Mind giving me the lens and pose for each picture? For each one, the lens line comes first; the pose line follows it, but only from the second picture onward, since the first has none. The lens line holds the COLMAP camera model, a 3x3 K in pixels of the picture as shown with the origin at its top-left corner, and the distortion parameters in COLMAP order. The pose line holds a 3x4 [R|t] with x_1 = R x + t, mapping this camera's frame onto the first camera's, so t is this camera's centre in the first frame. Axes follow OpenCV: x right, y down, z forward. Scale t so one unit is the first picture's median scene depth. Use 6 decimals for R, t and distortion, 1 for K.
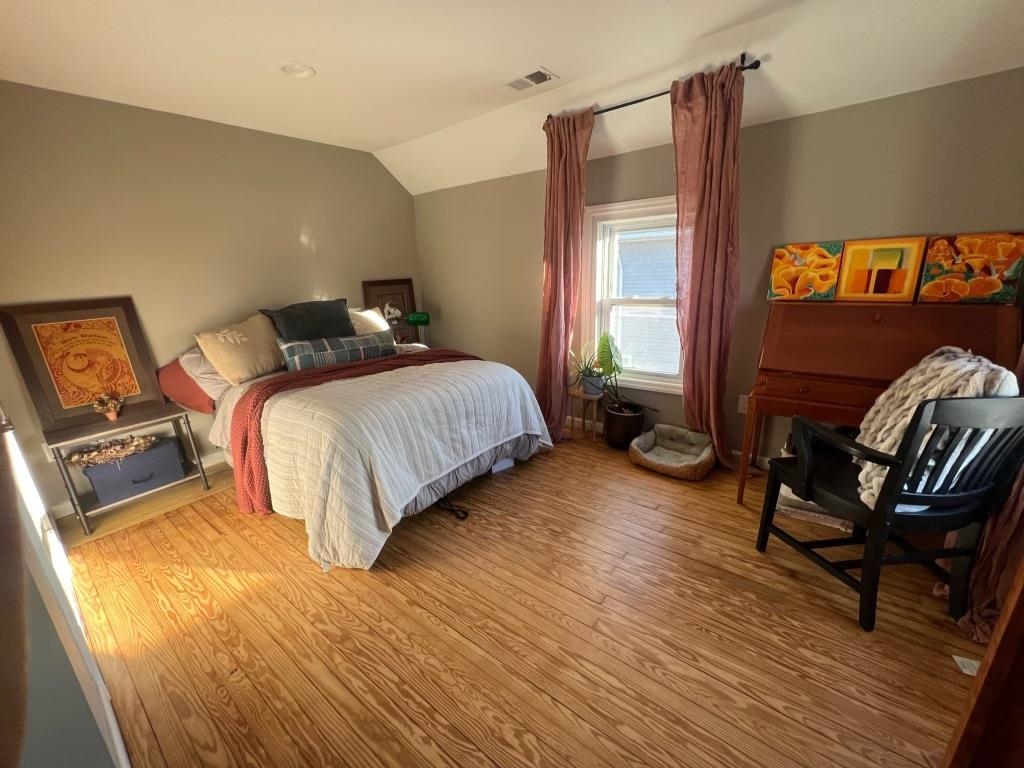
lens RADIAL K [[412.1, 0, 511.3], [0, 412.1, 387.2], [0, 0, 1]] dist [-0.000983, 0.000012]
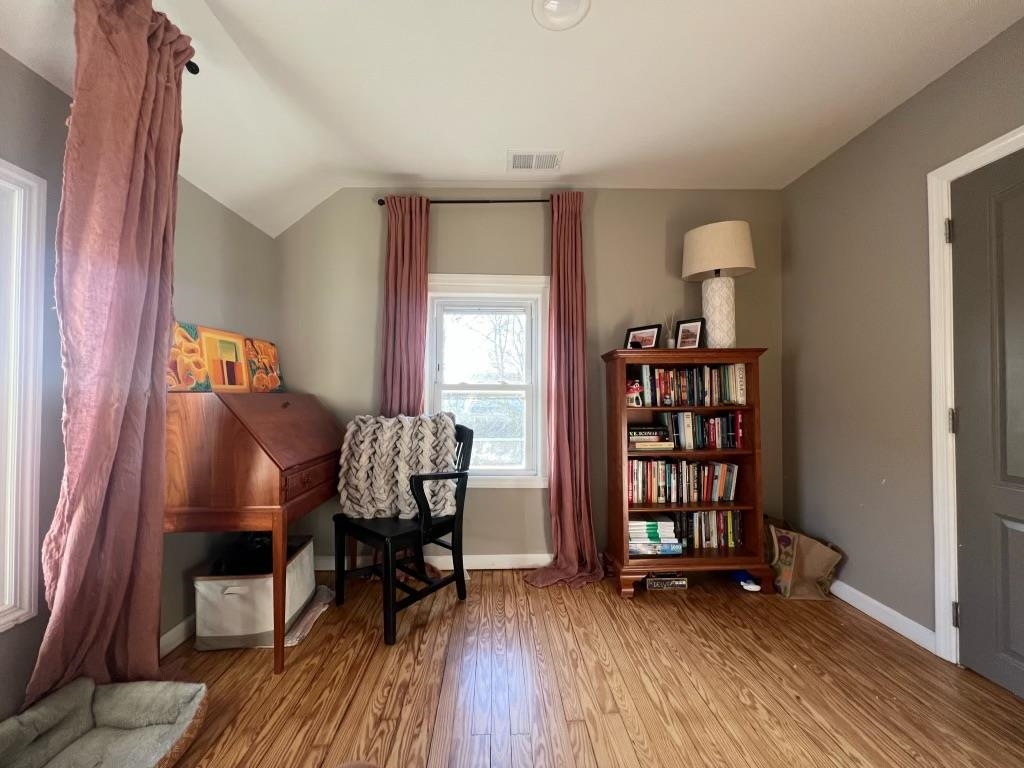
lens RADIAL K [[412.1, 0, 514.1], [0, 412.1, 385.7], [0, 0, 1]] dist [-0.000983, 0.000012]
pose [[-0.645145, 0.058240, 0.761837, -0.290496], [0.238466, 0.962632, 0.128350, -0.202634], [-0.725894, 0.264476, -0.634926, 1.195931]]
